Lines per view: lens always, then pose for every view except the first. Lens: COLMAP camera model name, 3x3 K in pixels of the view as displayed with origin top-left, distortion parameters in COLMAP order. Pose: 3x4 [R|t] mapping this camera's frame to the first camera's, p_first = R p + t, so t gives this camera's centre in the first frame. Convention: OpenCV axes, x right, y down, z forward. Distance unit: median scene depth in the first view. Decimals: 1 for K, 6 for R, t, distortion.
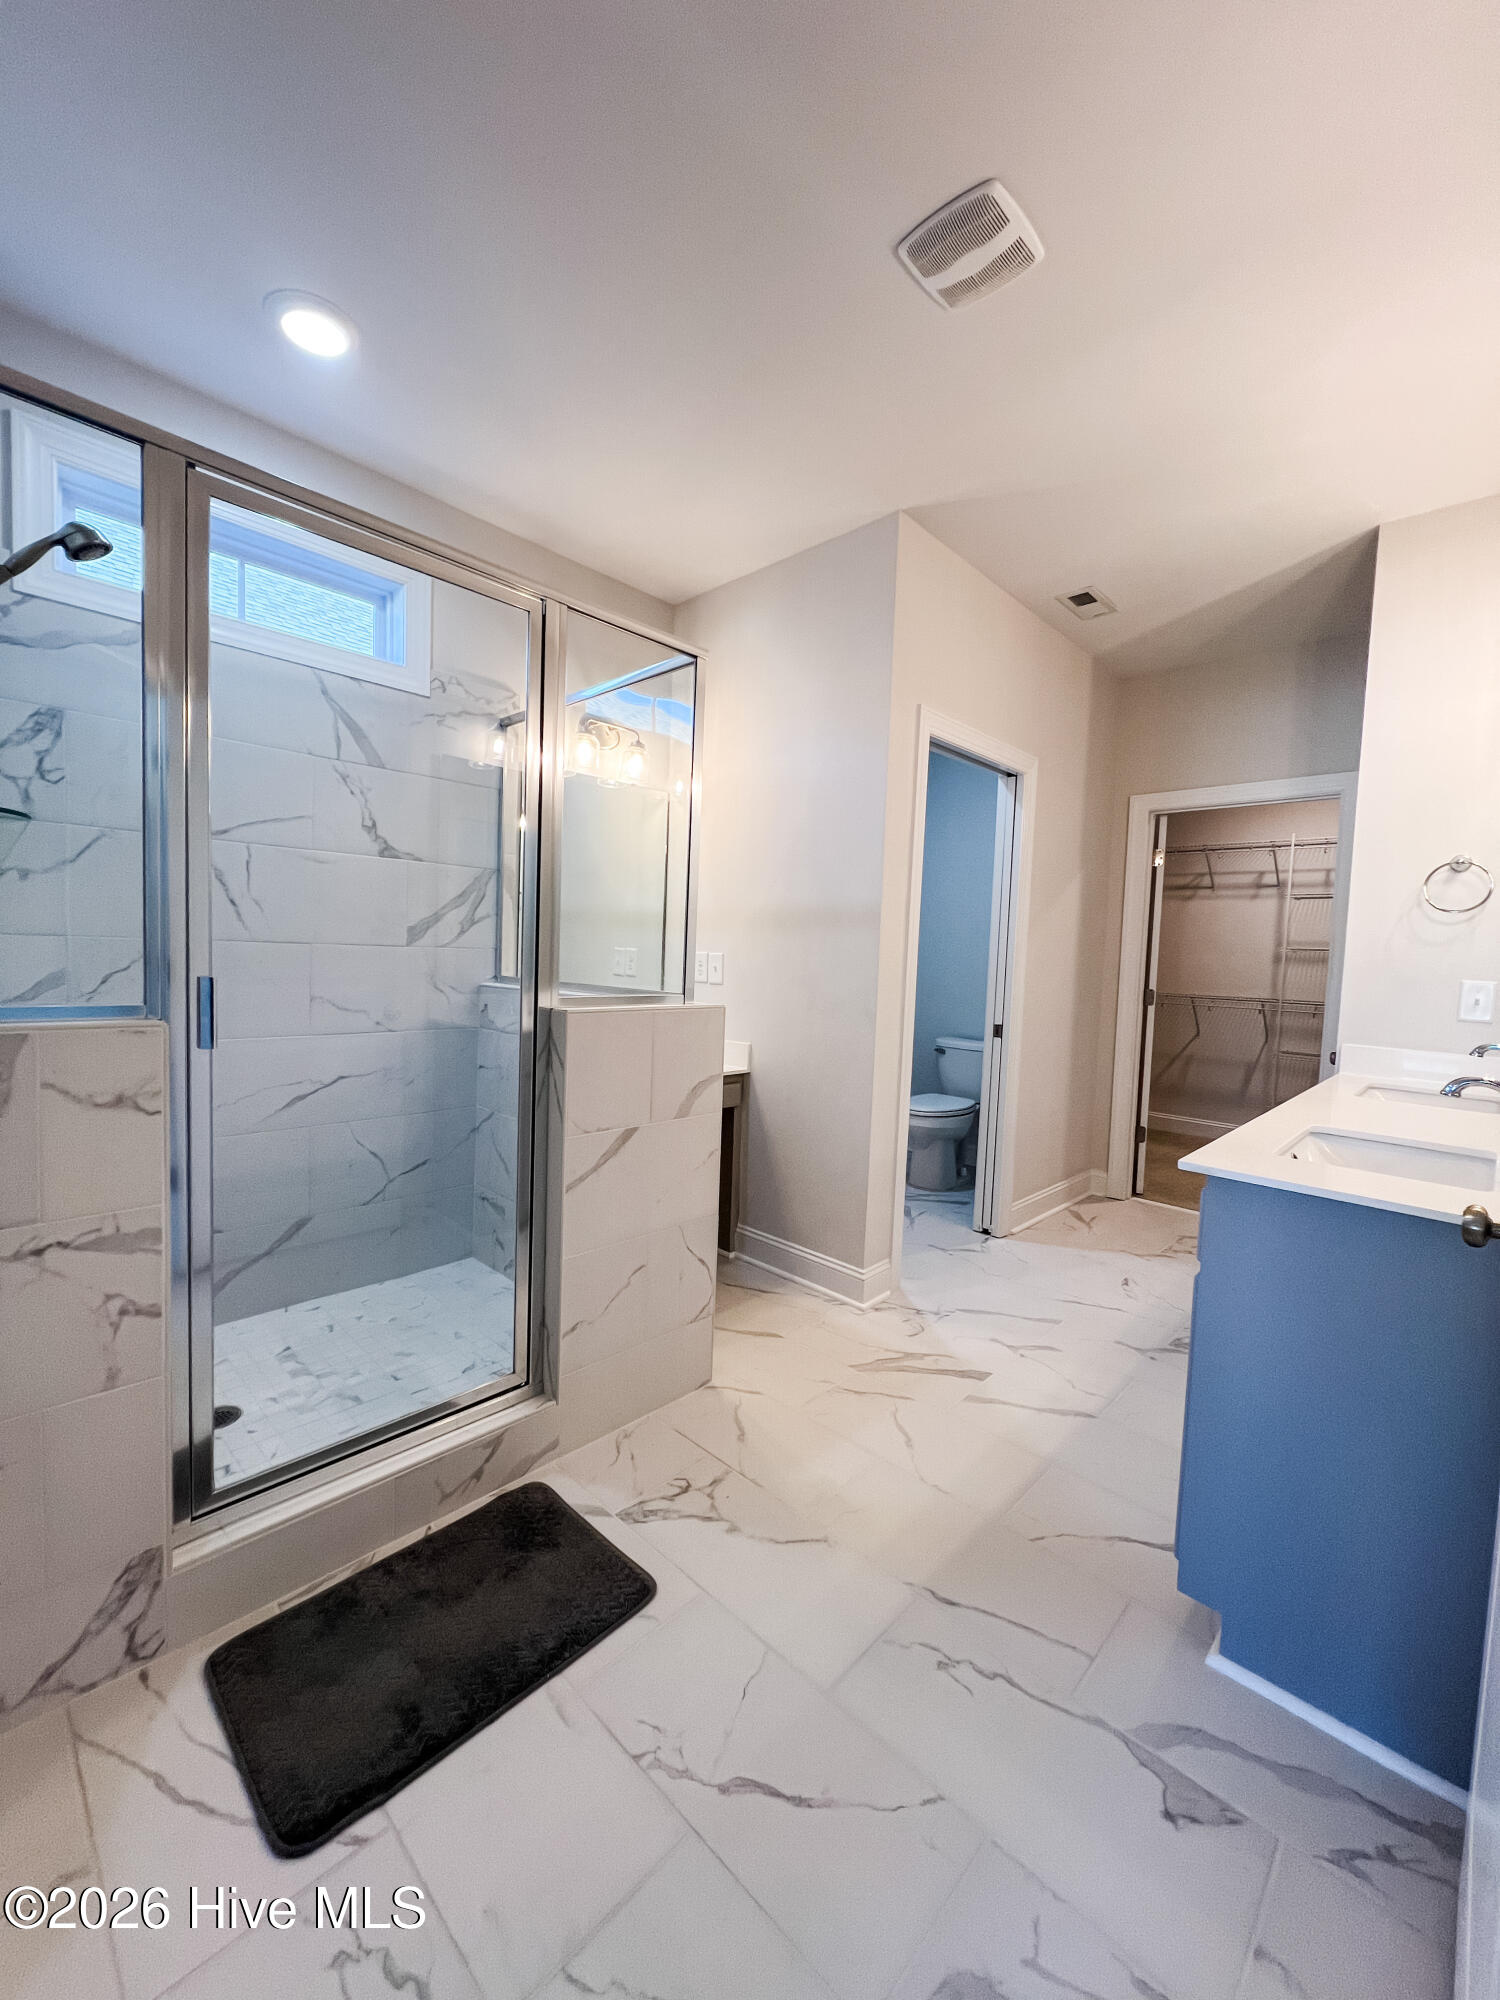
lens RADIAL K [[795.3, 0, 748.9], [0, 795.3, 995.4], [0, 0, 1]] dist [0.000052, 0.000024]
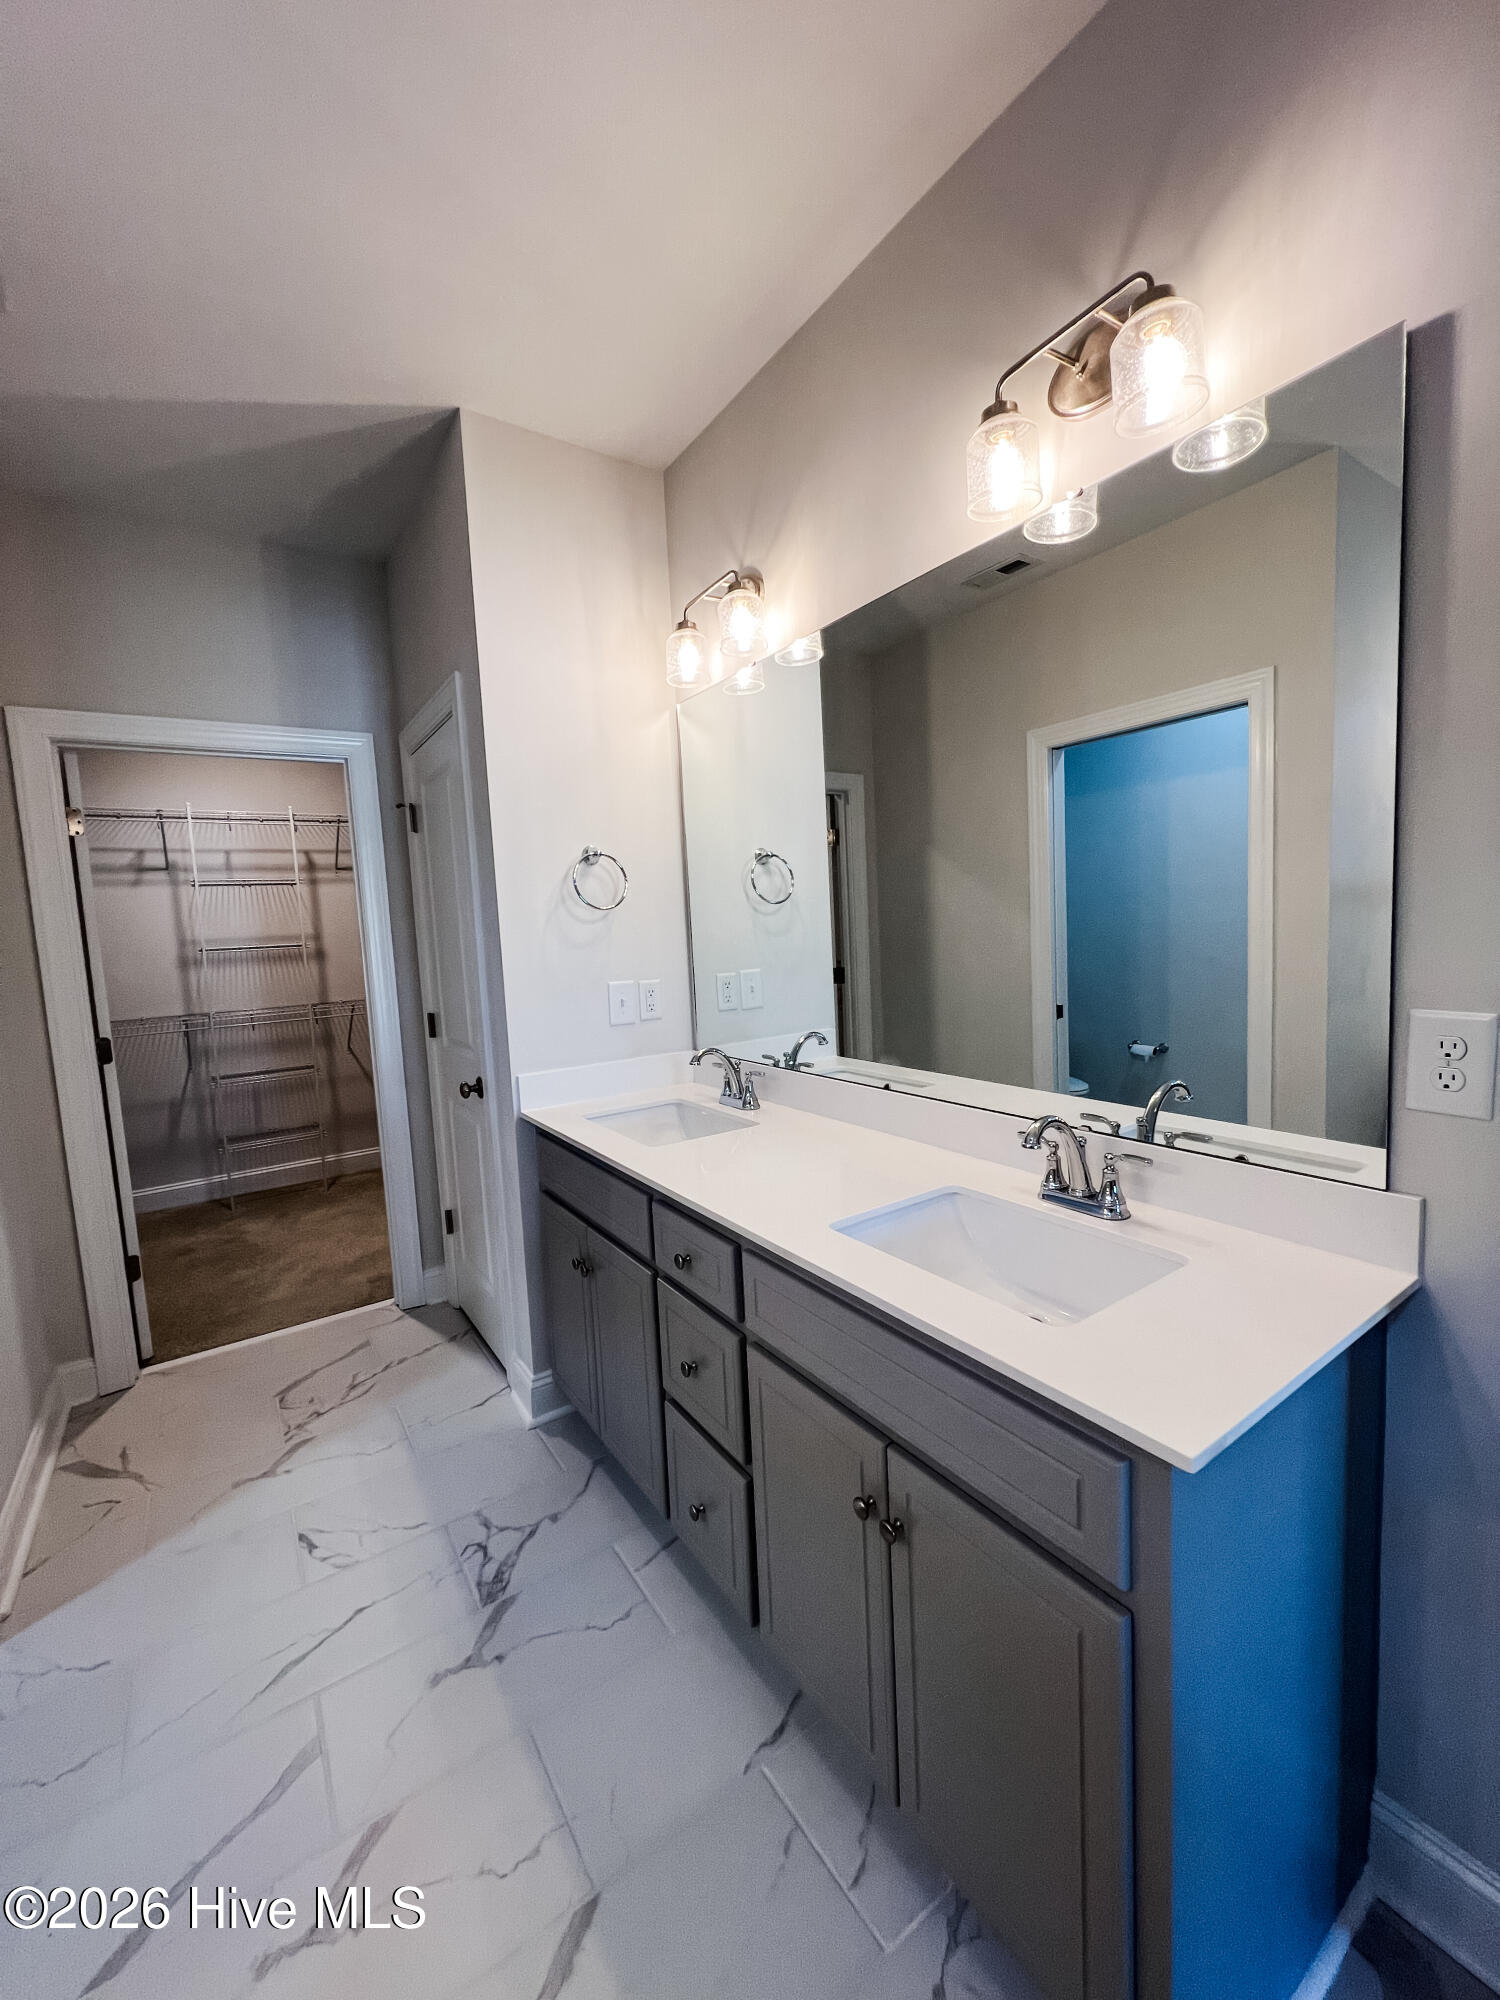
lens RADIAL K [[795.3, 0, 742.1], [0, 795.3, 996.2], [0, 0, 1]] dist [0.000052, 0.000024]
pose [[0.205071, -0.136393, 0.969197, 0.012950], [0.112081, 0.987001, 0.115184, -0.044424], [-0.972308, 0.085008, 0.217692, 0.314294]]
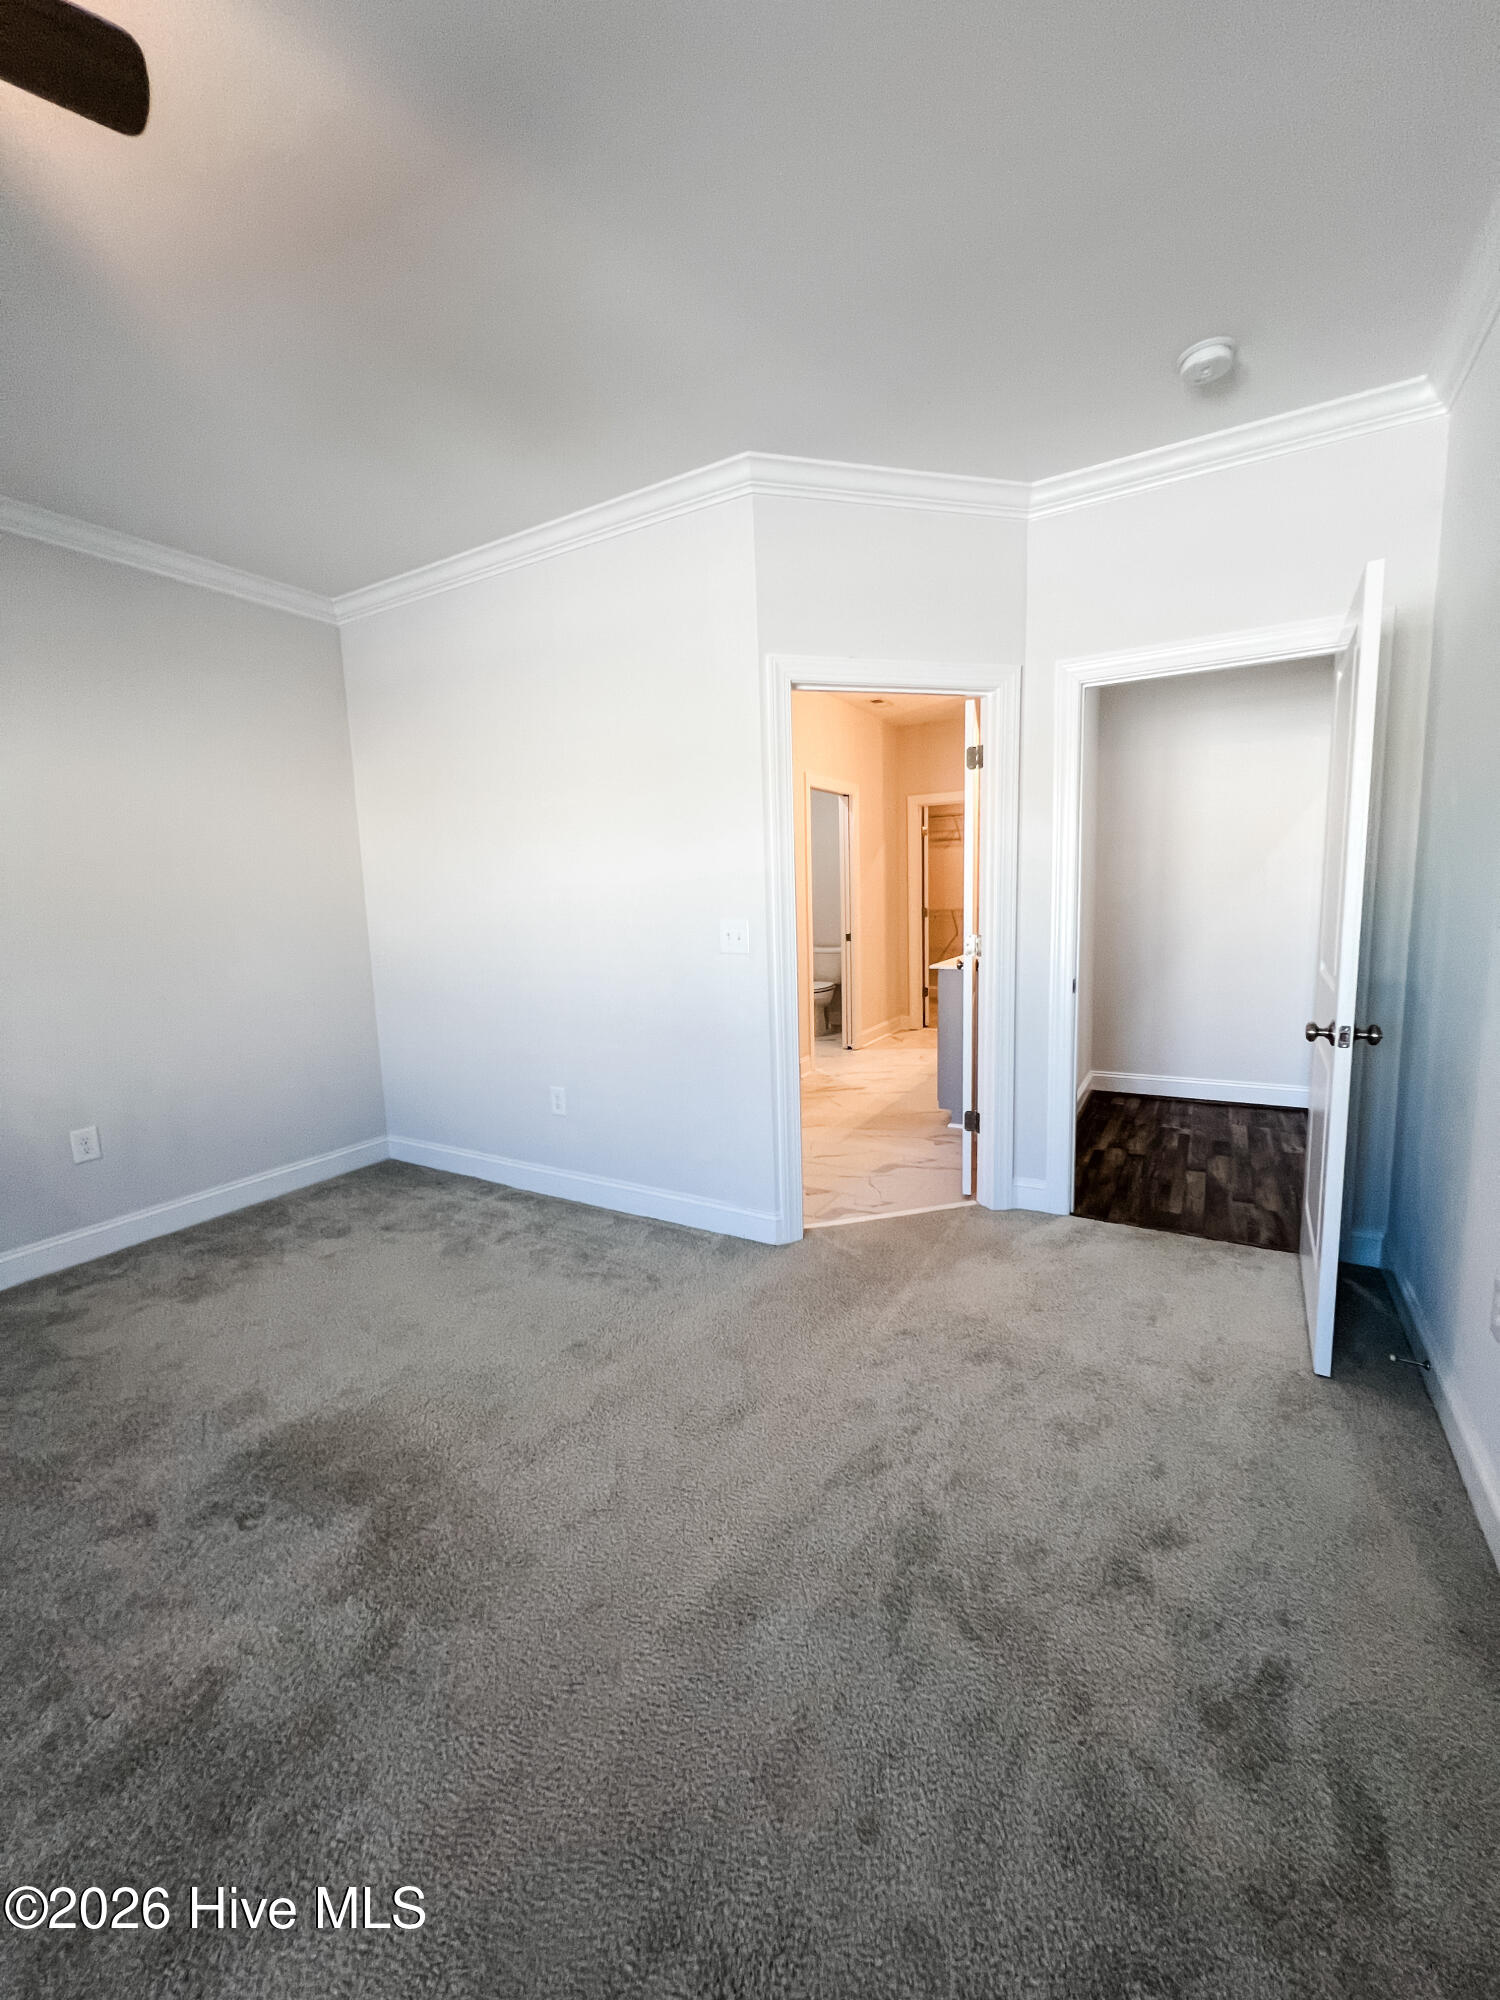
lens RADIAL K [[795.3, 0, 754.6], [0, 795.3, 994.2], [0, 0, 1]] dist [0.000052, 0.000024]
pose [[0.967136, -0.100831, 0.233413, -0.226468], [0.082586, 0.992807, 0.086686, -0.001445], [-0.240474, -0.064561, 0.968506, -0.488427]]
